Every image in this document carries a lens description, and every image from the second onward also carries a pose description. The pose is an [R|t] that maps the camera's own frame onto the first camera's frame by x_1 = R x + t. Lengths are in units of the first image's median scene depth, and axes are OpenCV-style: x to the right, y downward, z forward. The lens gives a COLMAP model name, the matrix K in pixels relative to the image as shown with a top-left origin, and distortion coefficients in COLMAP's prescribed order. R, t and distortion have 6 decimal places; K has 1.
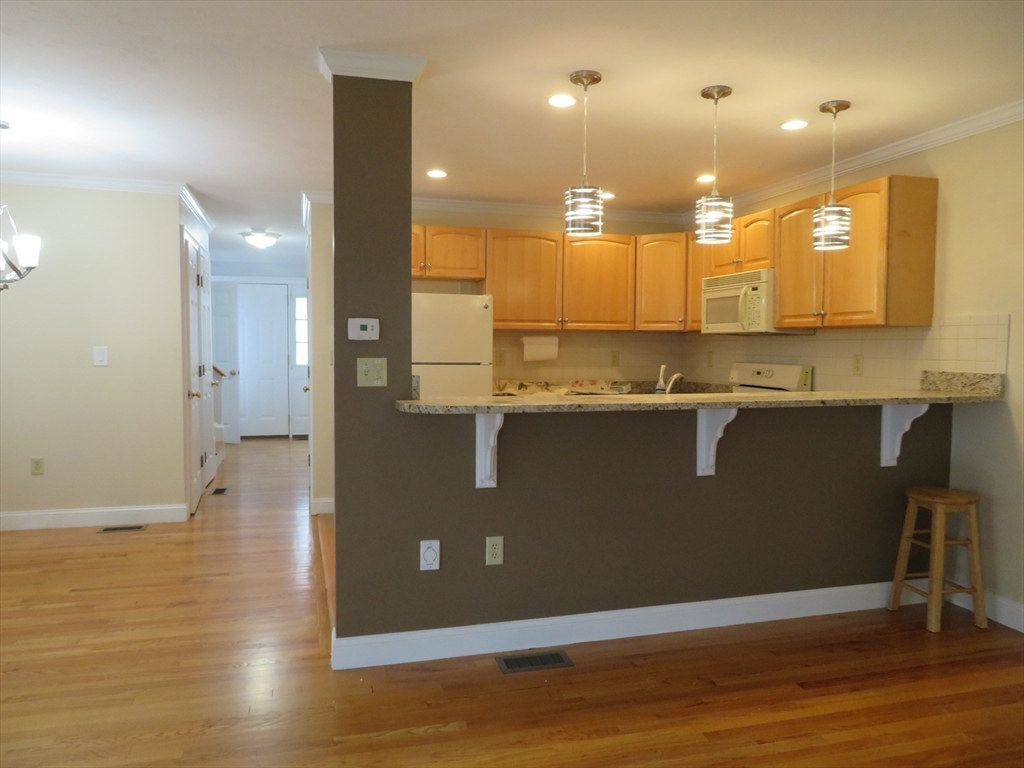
lens RADIAL K [[741.9, 0, 511.8], [0, 741.9, 387.1], [0, 0, 1]] dist [-0.007667, 0.000916]
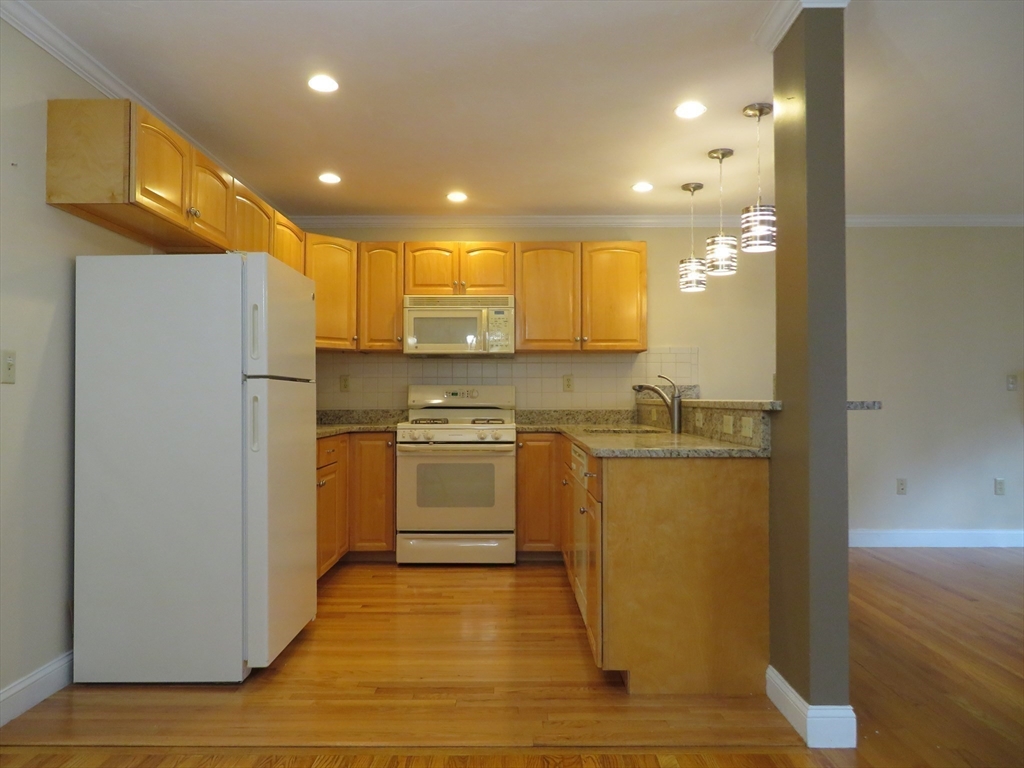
lens RADIAL K [[741.9, 0, 513.5], [0, 741.9, 382.0], [0, 0, 1]] dist [-0.007667, 0.000916]
pose [[0.275452, 0.014268, 0.961209, -0.704467], [0.057096, 0.997882, -0.031174, 0.001305], [-0.959618, 0.063468, 0.274054, 0.707829]]
